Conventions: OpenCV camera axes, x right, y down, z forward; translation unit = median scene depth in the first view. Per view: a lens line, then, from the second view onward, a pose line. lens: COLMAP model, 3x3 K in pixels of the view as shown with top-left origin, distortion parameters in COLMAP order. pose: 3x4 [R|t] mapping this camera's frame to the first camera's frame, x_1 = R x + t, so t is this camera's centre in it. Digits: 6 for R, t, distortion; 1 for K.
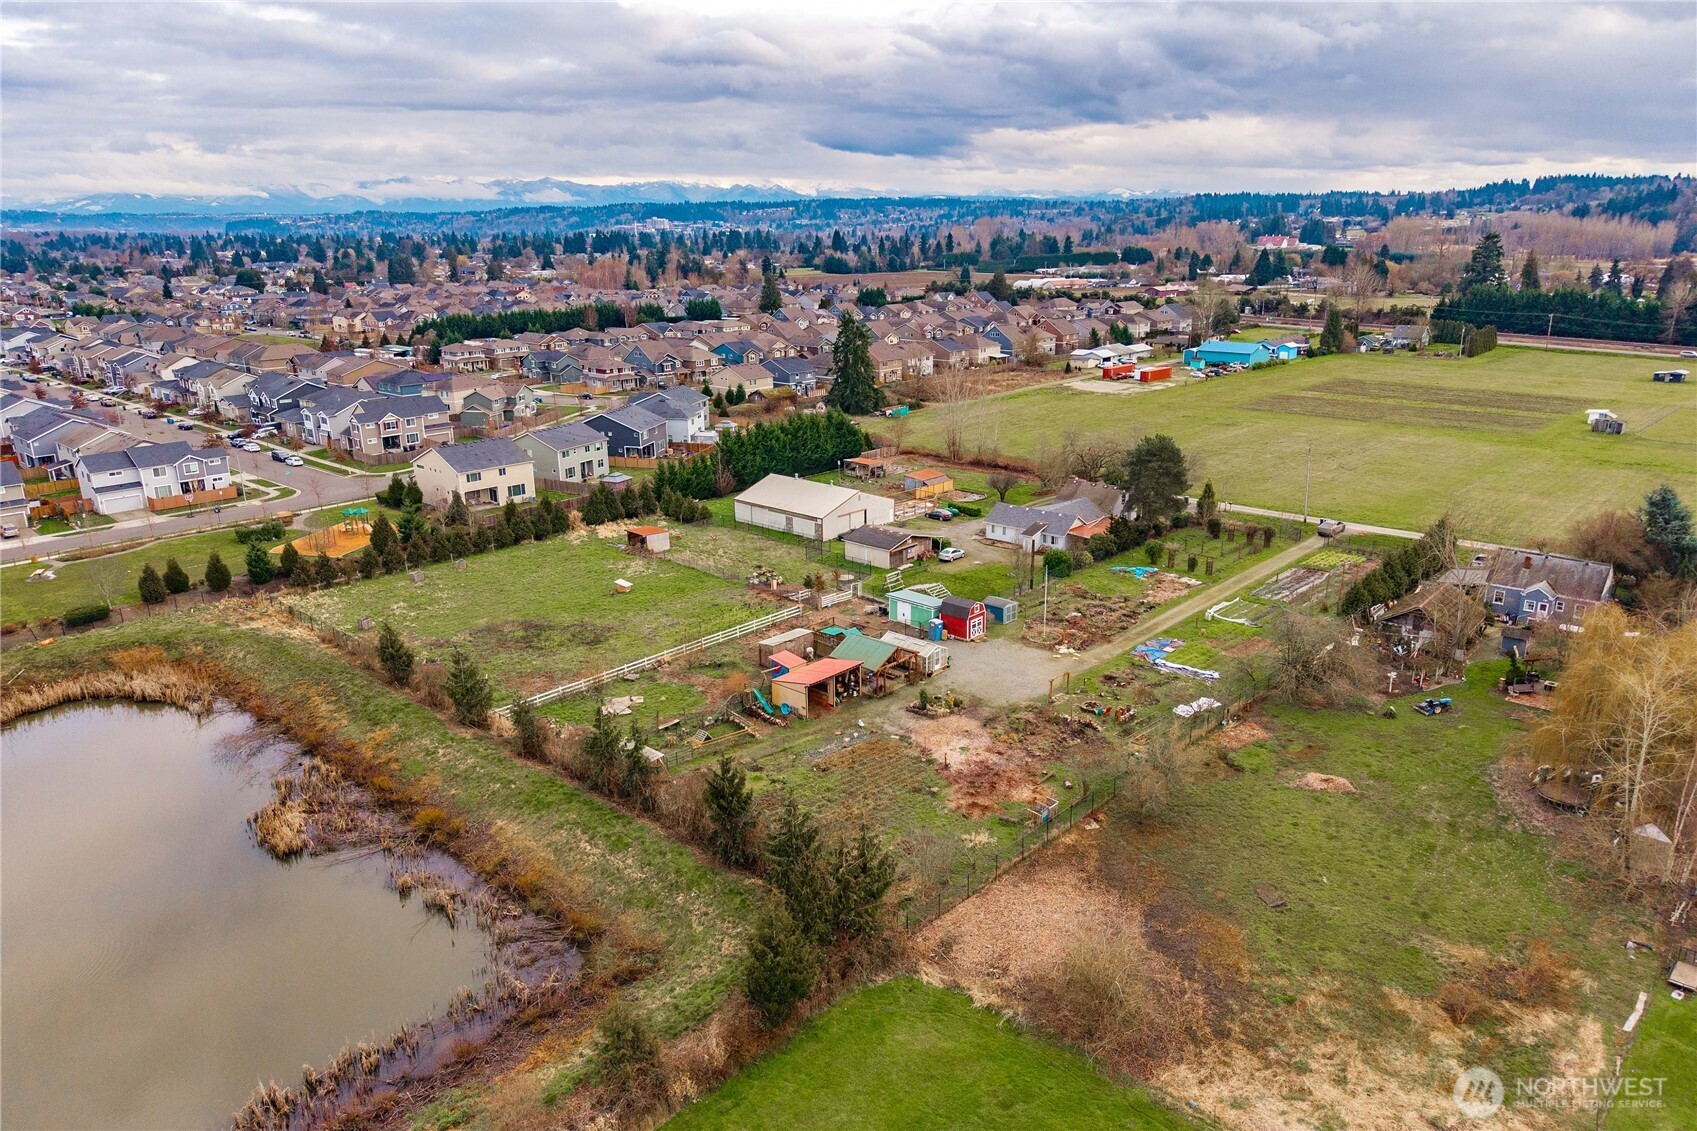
lens RADIAL K [[1133.2, 0, 848.5], [0, 1133.2, 565.5], [0, 0, 1]] dist [0.041869, -0.052166]
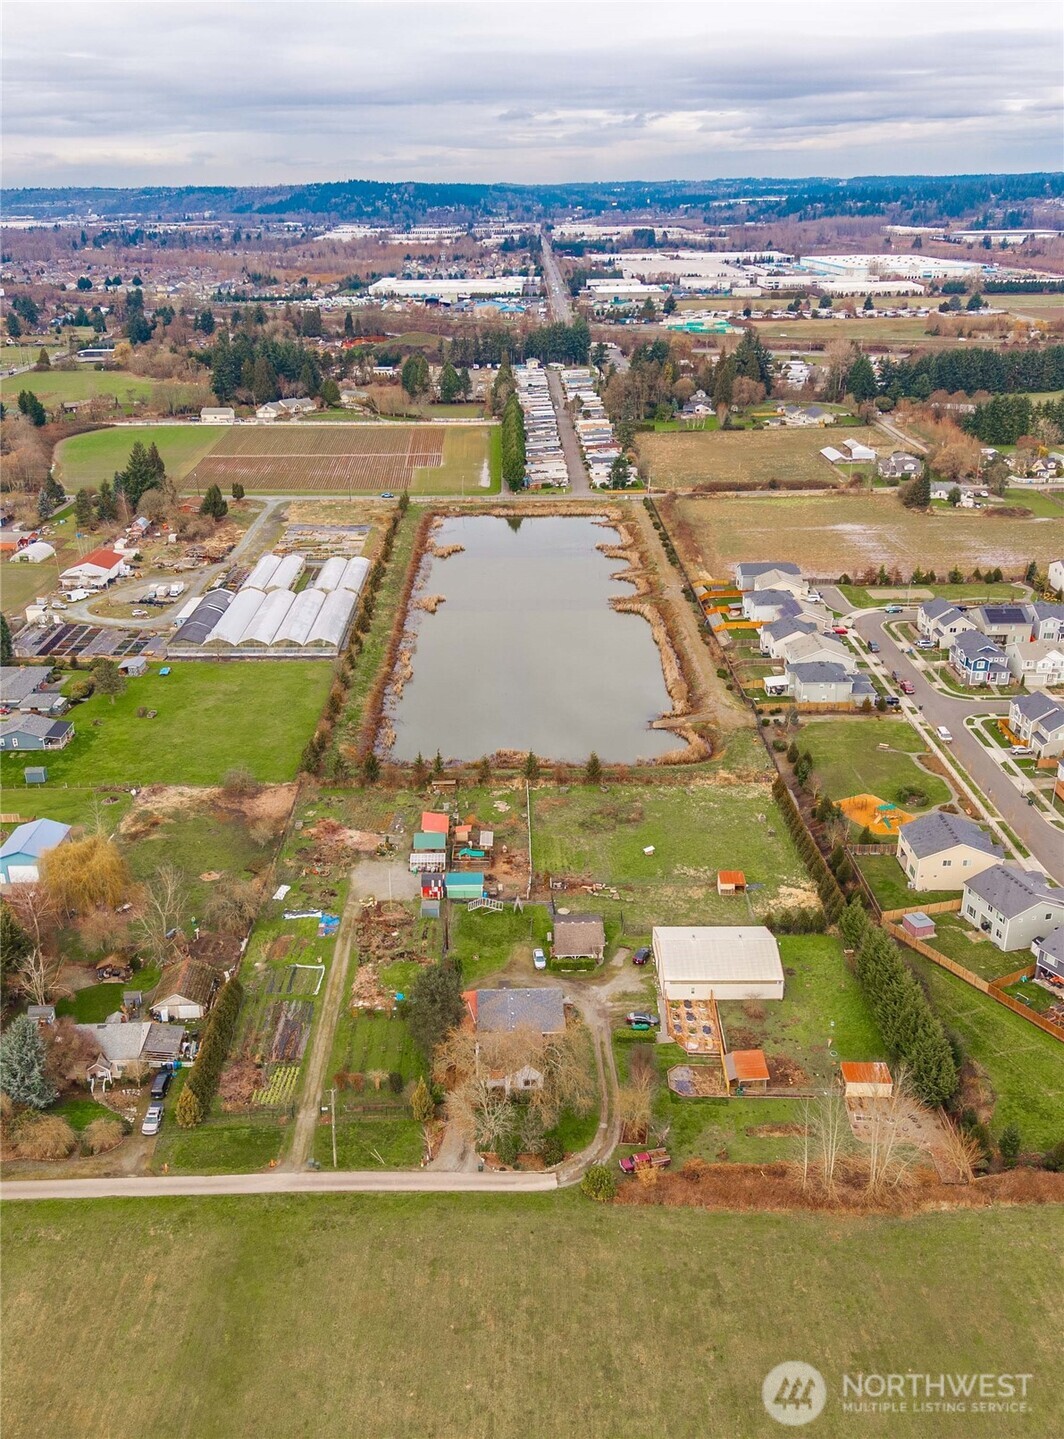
lens RADIAL K [[1264.6, 0, 515.9], [0, 1264.6, 719.8], [0, 0, 1]] dist [0.045640, 0.001913]
pose [[-0.725399, 0.282344, -0.627757, 1.307209], [-0.176462, 0.805242, 0.566080, -1.442545], [0.665325, 0.521409, -0.534298, 2.281957]]
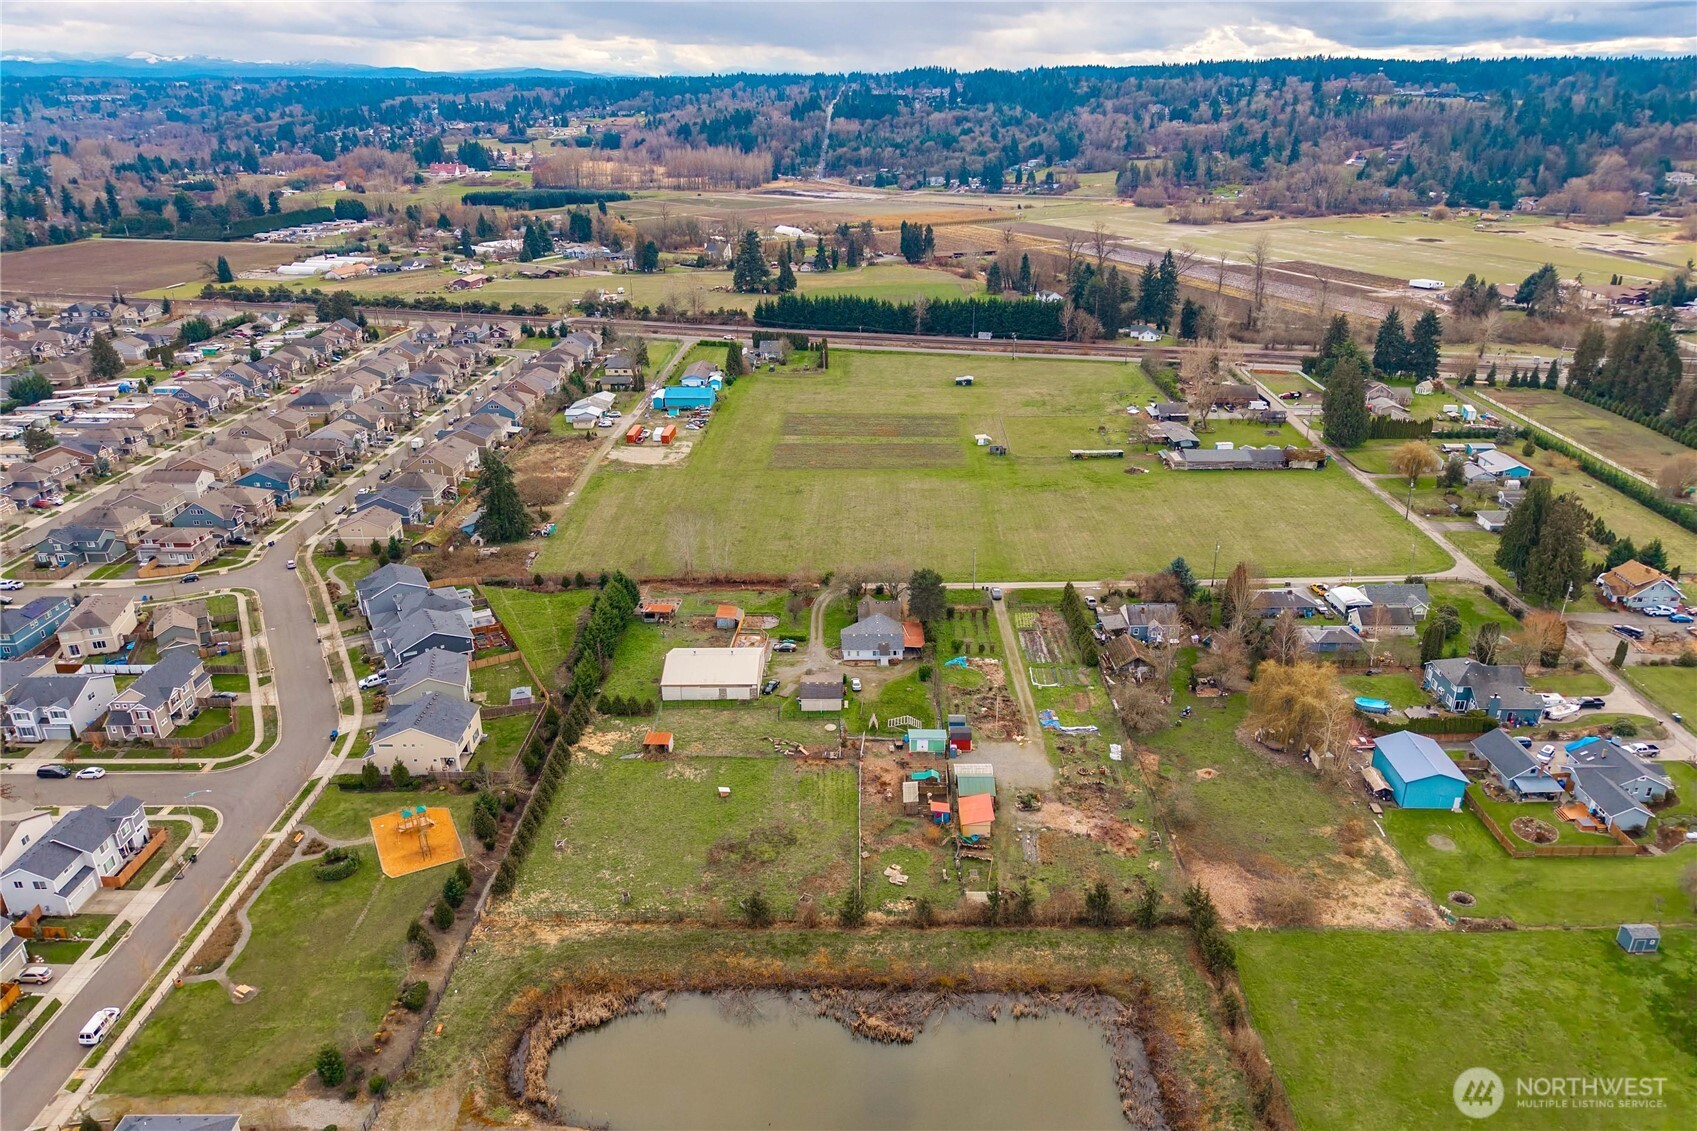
lens RADIAL K [[1133.2, 0, 848.5], [0, 1133.2, 565.5], [0, 0, 1]] dist [0.041869, -0.052166]
pose [[0.738882, -0.254696, 0.623846, -1.166611], [0.190376, 0.967000, 0.169314, -0.601347], [-0.646383, -0.006338, 0.762987, -0.199825]]
